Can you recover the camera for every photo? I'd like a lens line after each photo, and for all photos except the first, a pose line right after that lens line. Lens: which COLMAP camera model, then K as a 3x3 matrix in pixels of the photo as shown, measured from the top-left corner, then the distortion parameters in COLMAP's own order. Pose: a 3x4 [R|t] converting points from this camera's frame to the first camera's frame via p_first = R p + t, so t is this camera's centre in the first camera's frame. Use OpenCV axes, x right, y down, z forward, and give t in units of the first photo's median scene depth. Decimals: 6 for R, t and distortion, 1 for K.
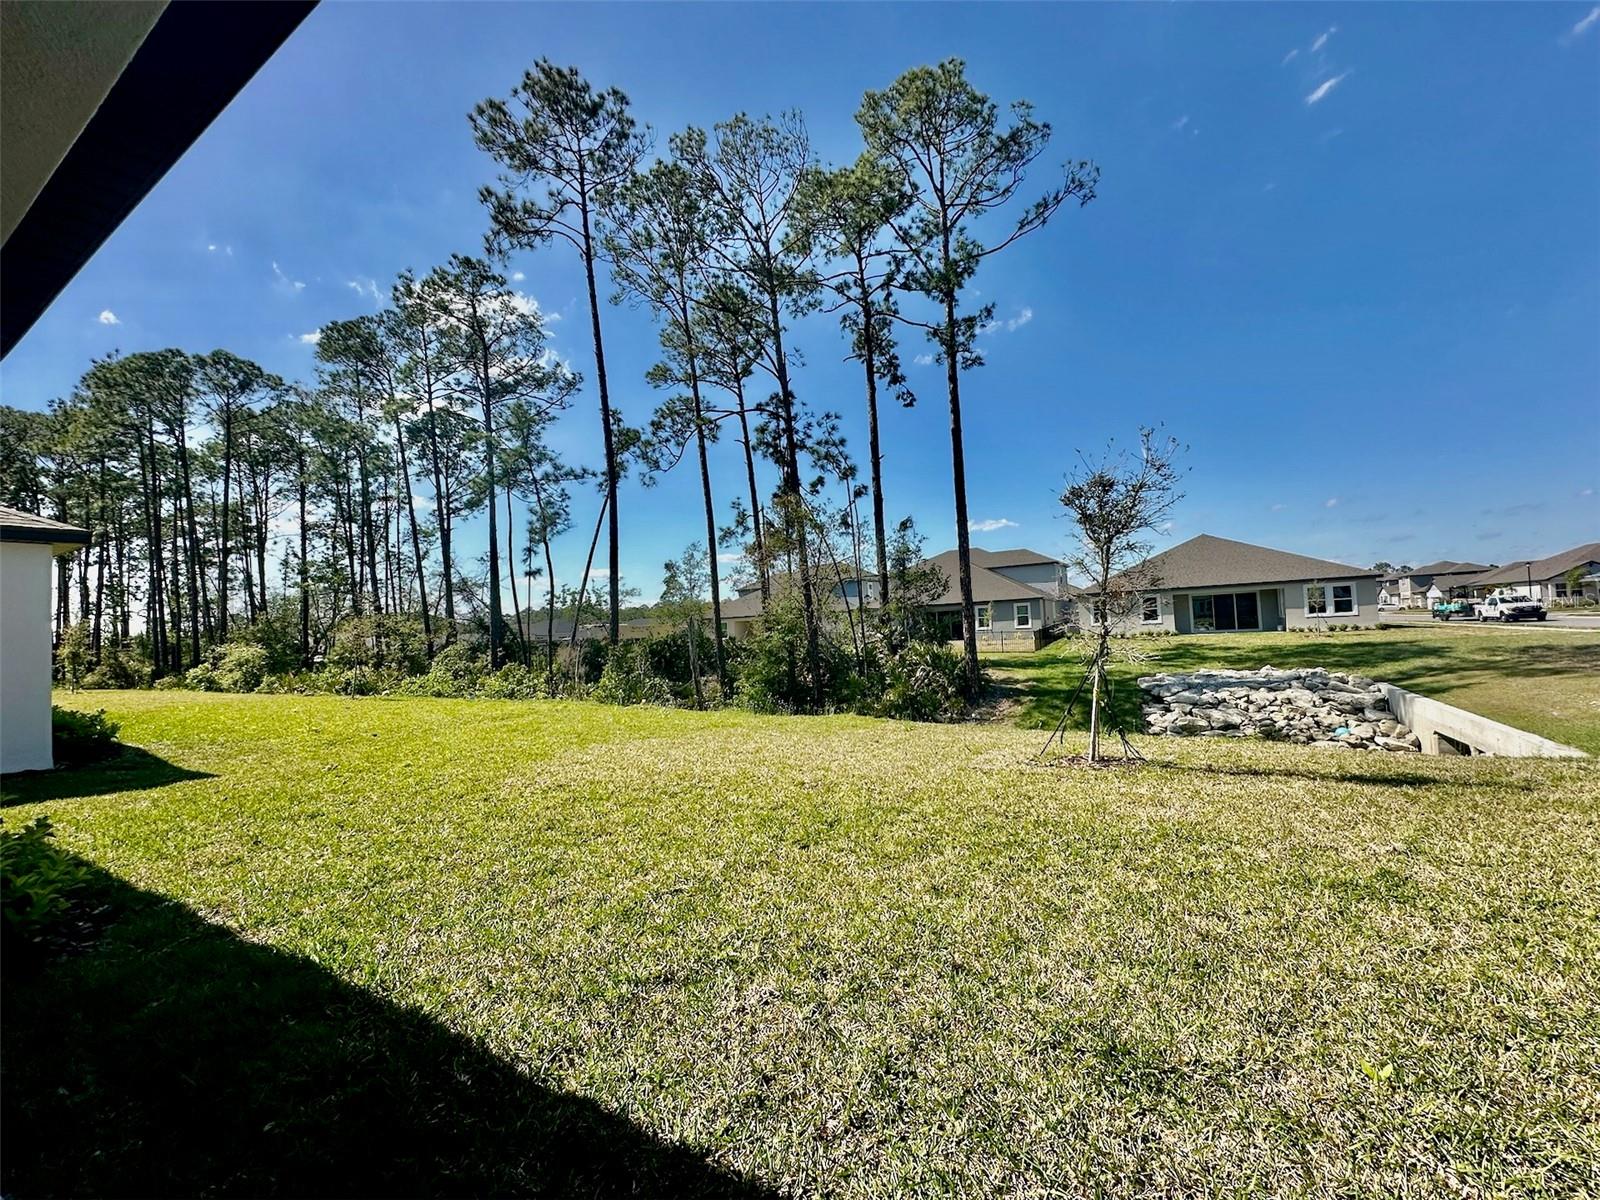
lens RADIAL K [[638.4, 0, 801.7], [0, 638.4, 606.3], [0, 0, 1]] dist [-0.001836, 0.000289]
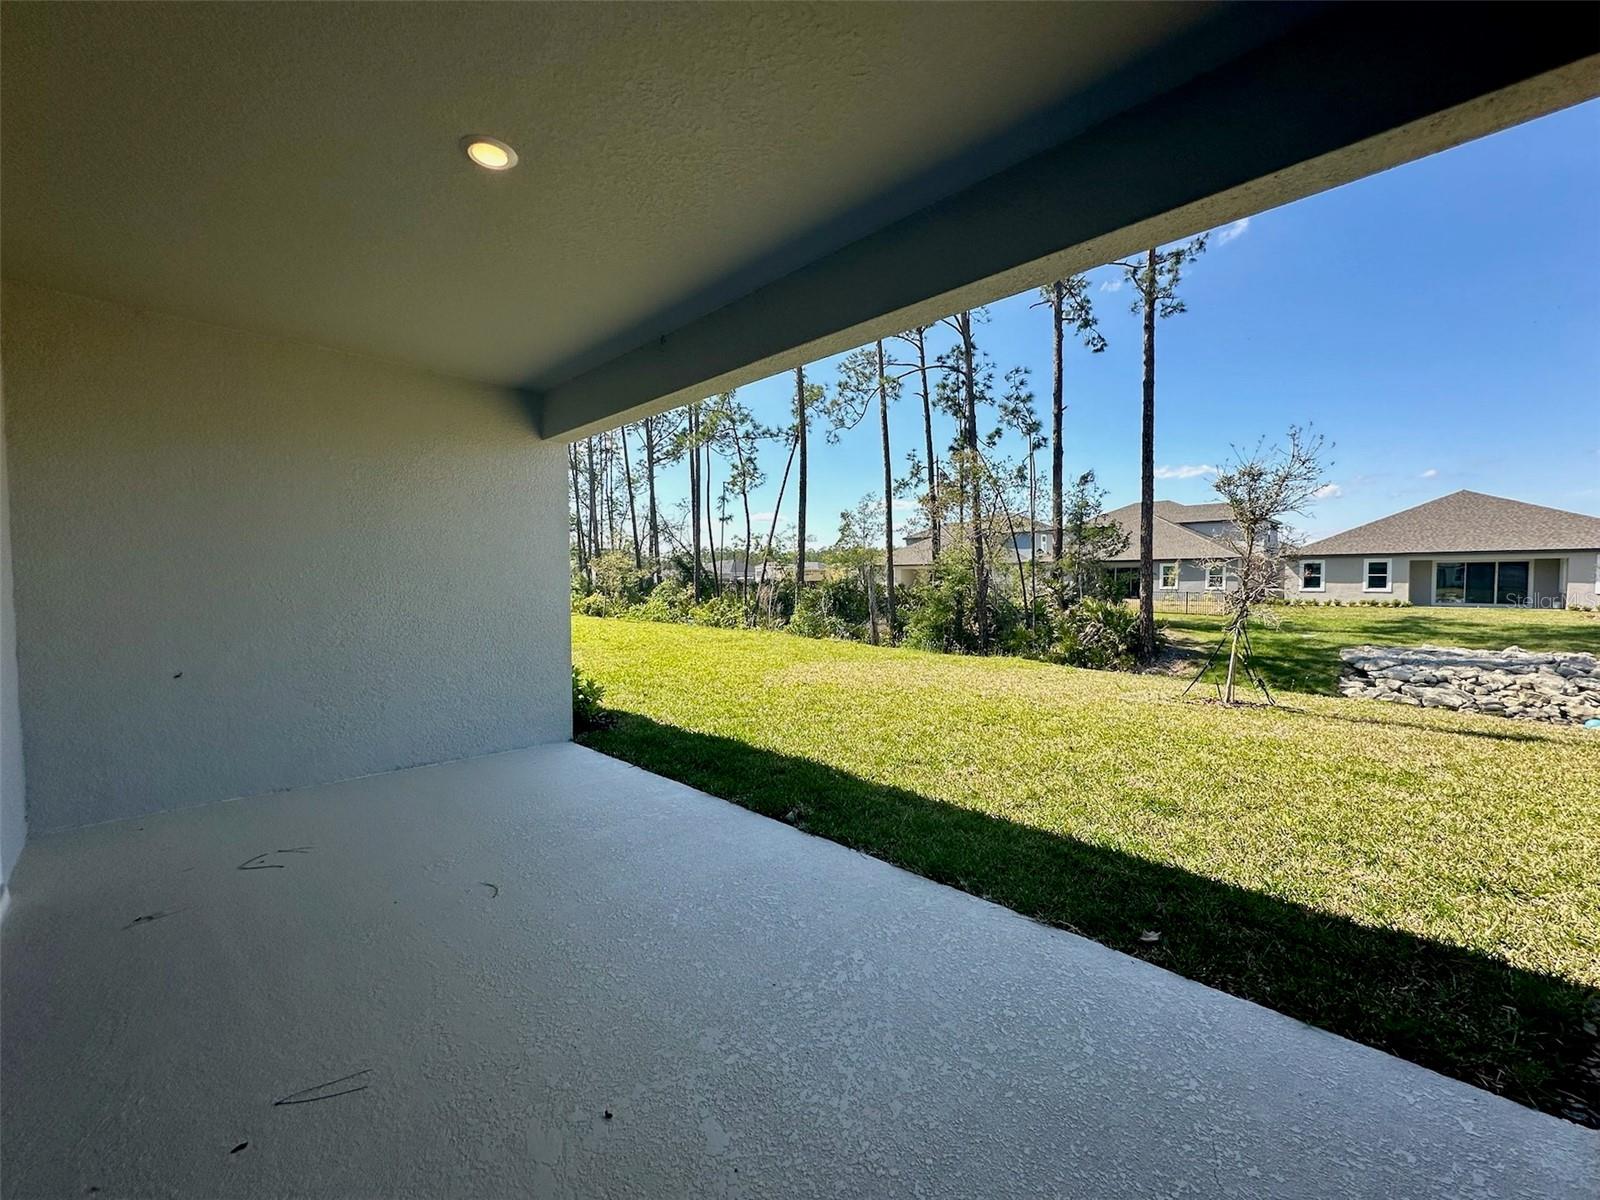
lens RADIAL K [[638.4, 0, 801.7], [0, 638.4, 603.4], [0, 0, 1]] dist [-0.001836, 0.000289]
pose [[0.967352, 0.055852, -0.247205, -0.009218], [-0.035930, 0.995785, 0.084383, -0.004673], [0.250876, -0.072746, 0.965282, -0.092263]]
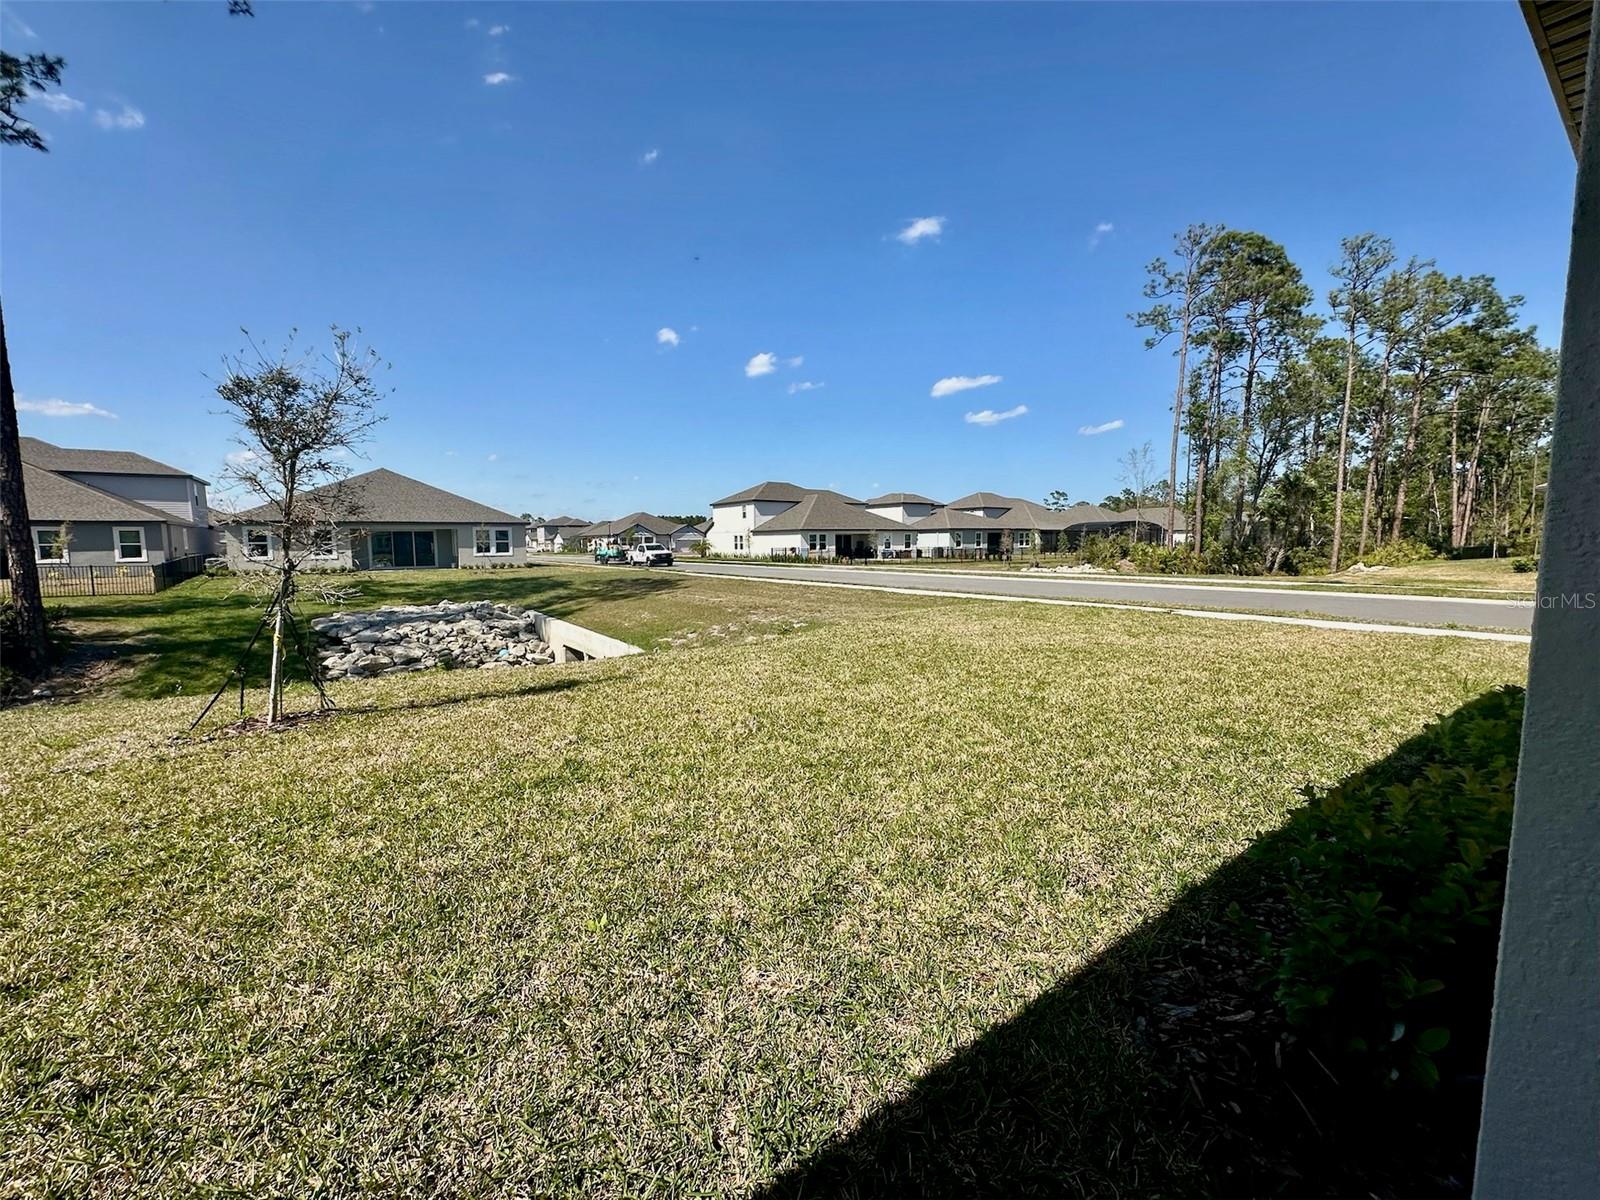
lens RADIAL K [[638.4, 0, 800.2], [0, 638.4, 605.1], [0, 0, 1]] dist [-0.001836, 0.000289]
pose [[0.412811, -0.045728, 0.909668, -0.001485], [-0.042489, 0.996685, 0.069384, 0.001273], [-0.909825, -0.067294, 0.409499, 0.012809]]
